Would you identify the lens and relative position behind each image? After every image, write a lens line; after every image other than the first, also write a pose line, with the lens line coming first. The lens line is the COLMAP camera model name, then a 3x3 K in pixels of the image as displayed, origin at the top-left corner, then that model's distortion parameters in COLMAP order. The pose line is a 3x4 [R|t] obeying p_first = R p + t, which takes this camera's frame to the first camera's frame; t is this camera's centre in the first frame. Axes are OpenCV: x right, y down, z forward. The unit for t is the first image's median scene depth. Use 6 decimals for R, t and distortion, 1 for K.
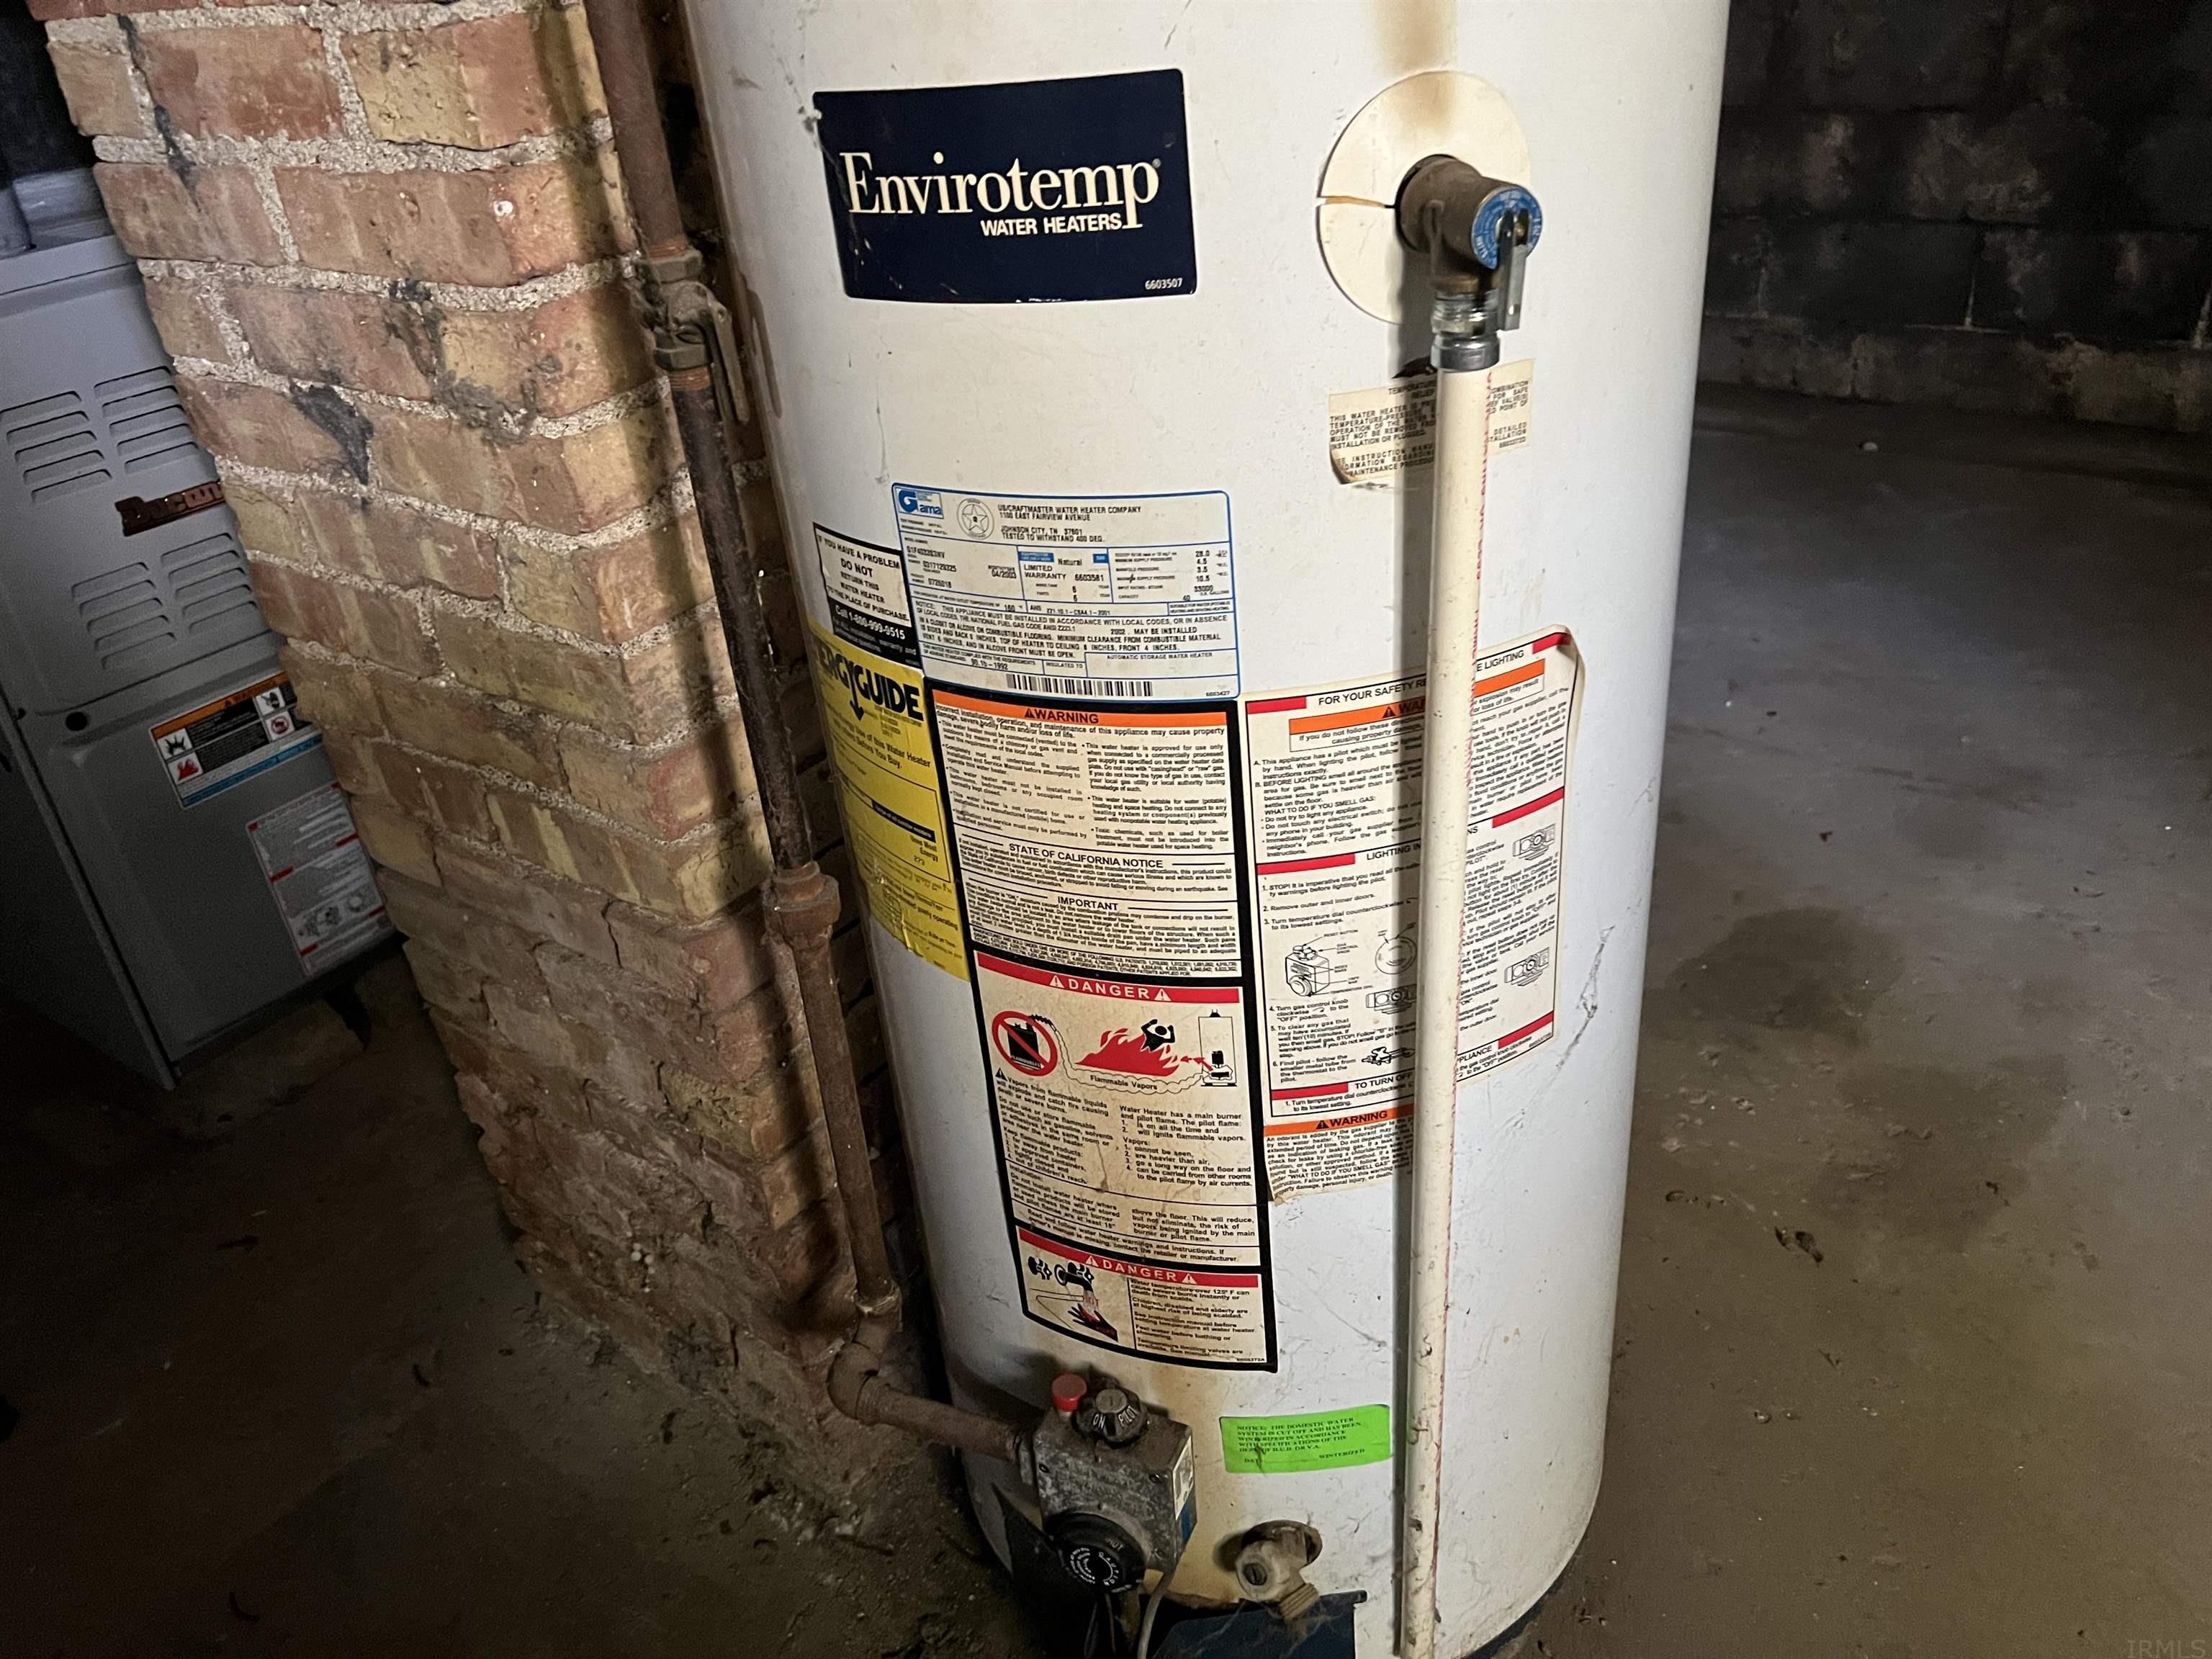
lens RADIAL K [[1667.2, 0, 1107.5], [0, 1667.2, 816.9], [0, 0, 1]] dist [0.039180, -0.034163]
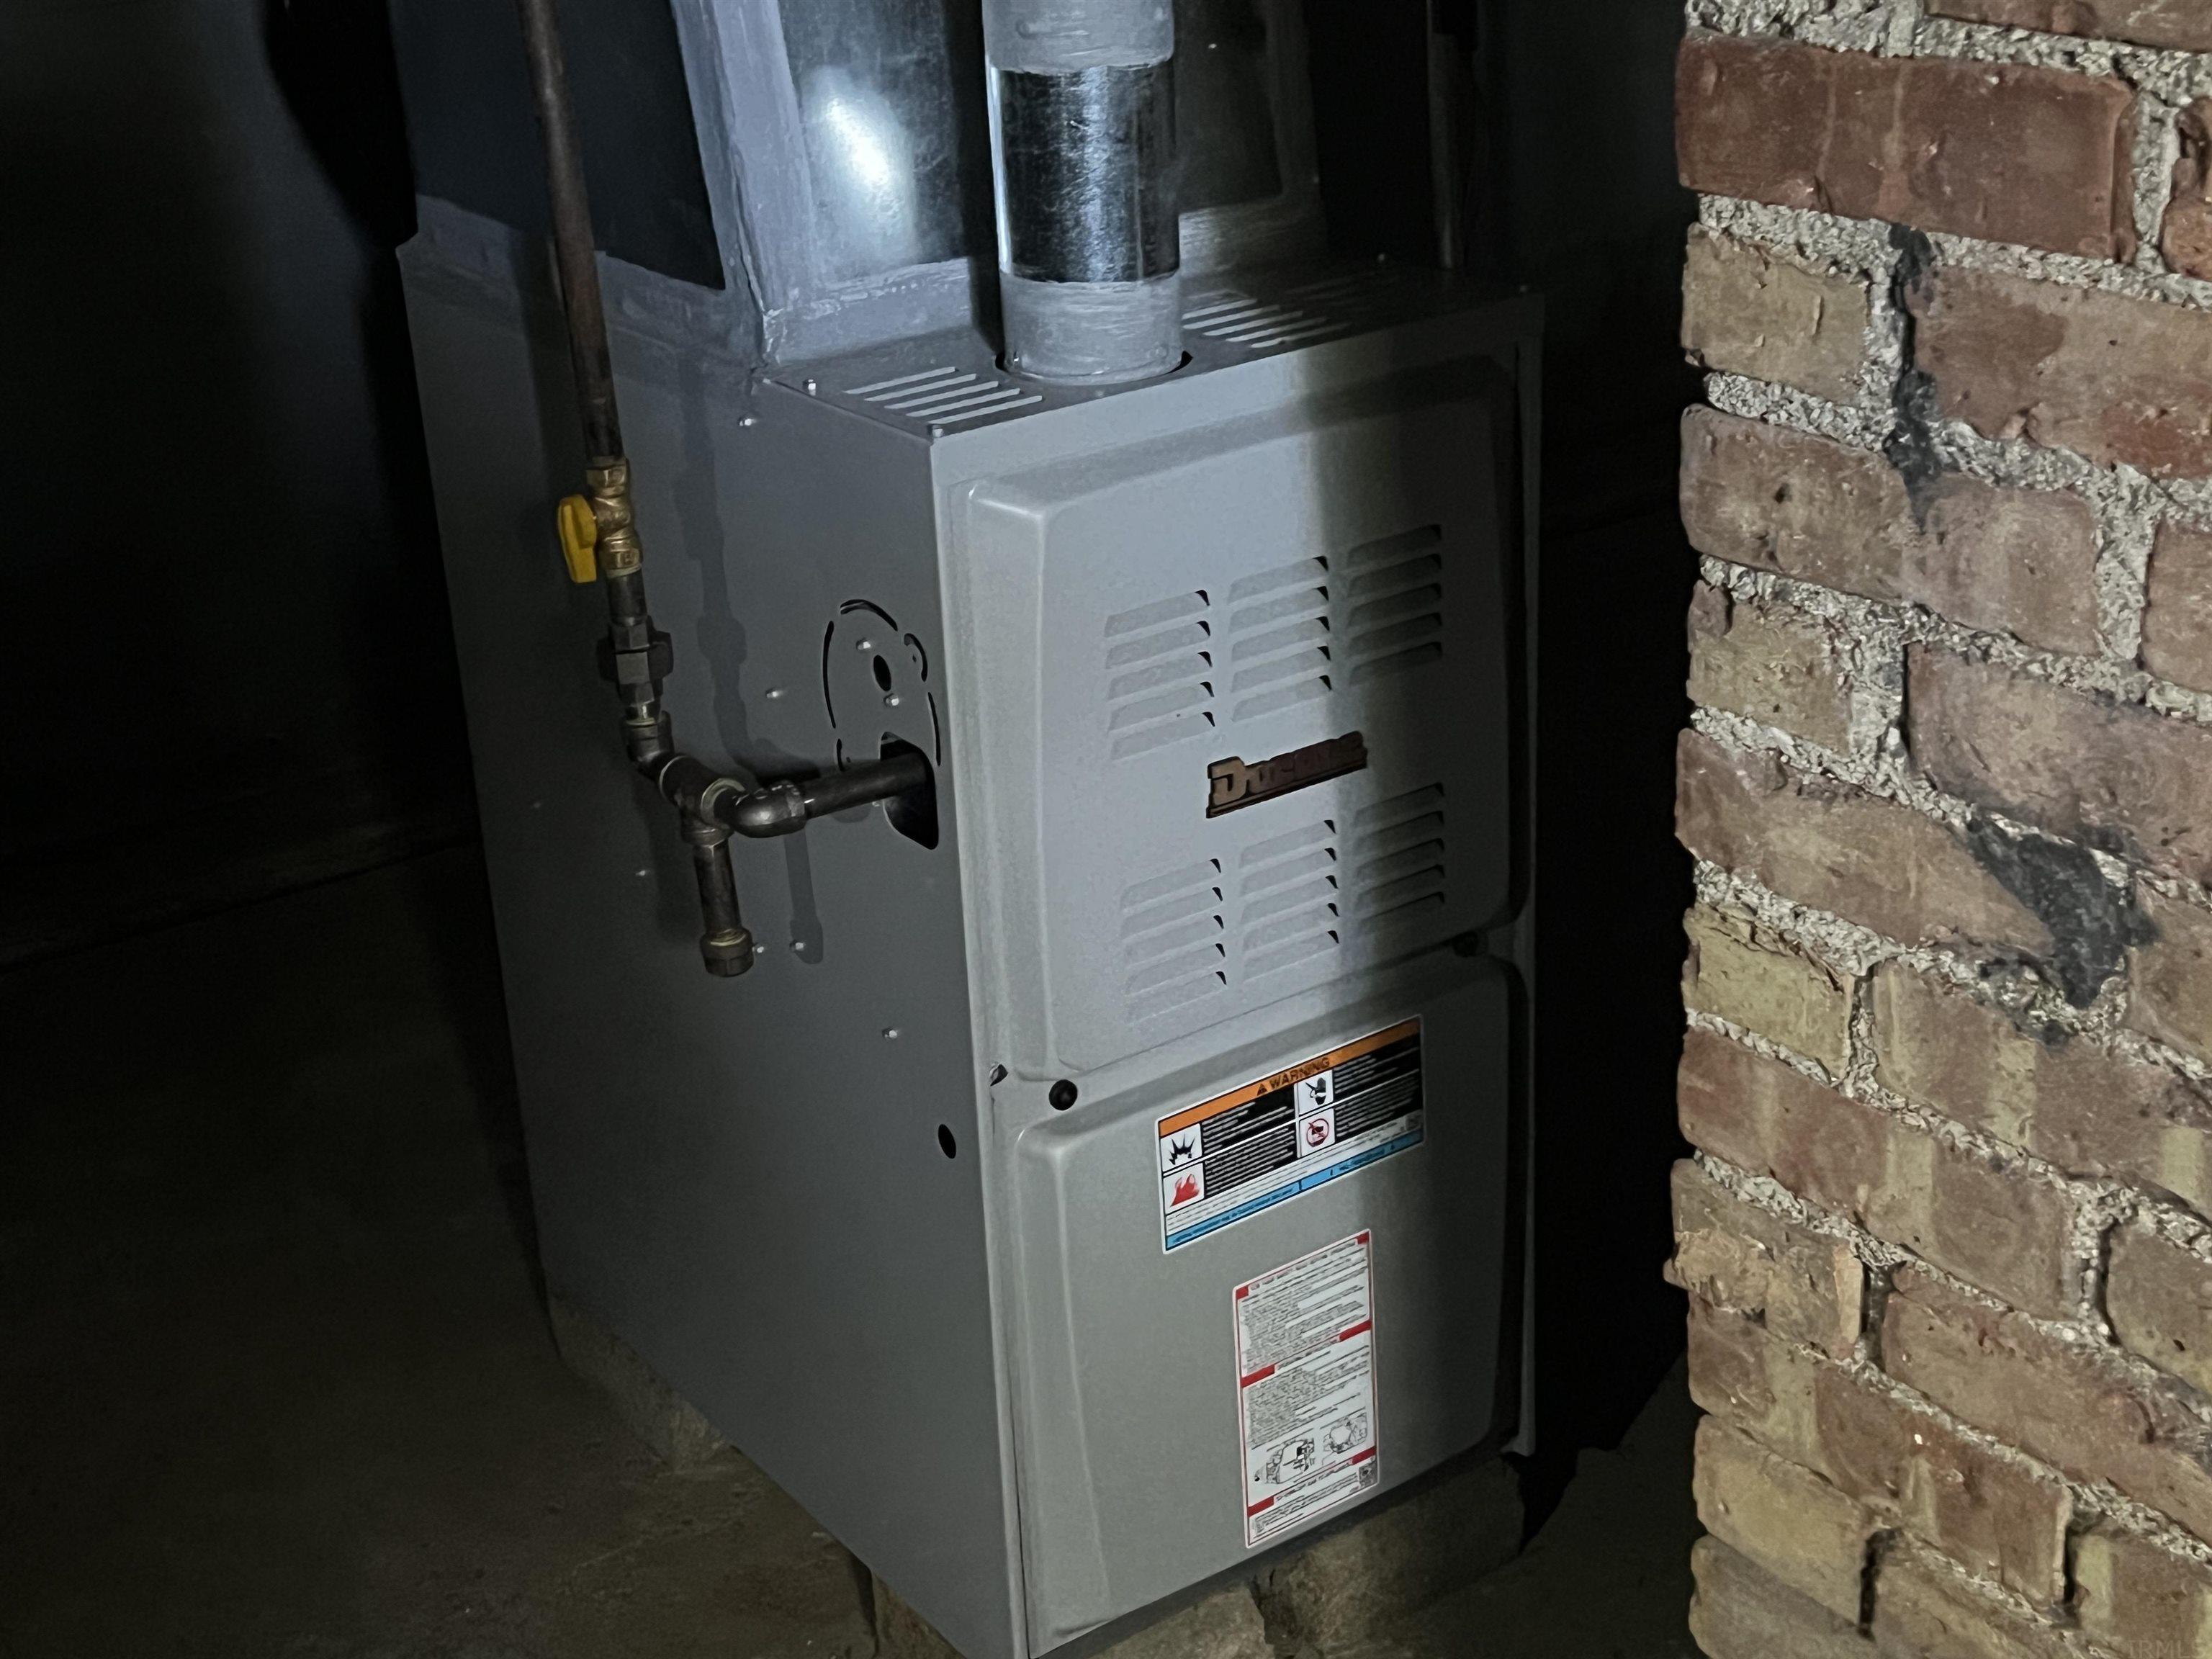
lens RADIAL K [[3050.9, 0, 1110.2], [0, 3050.9, 841.9], [0, 0, 1]] dist [0.060459, 0.000000]
pose [[0.945997, 0.160412, -0.281706, -0.471247], [-0.184784, 0.980820, -0.062016, -0.127753], [0.266355, 0.110722, 0.957494, -0.100540]]
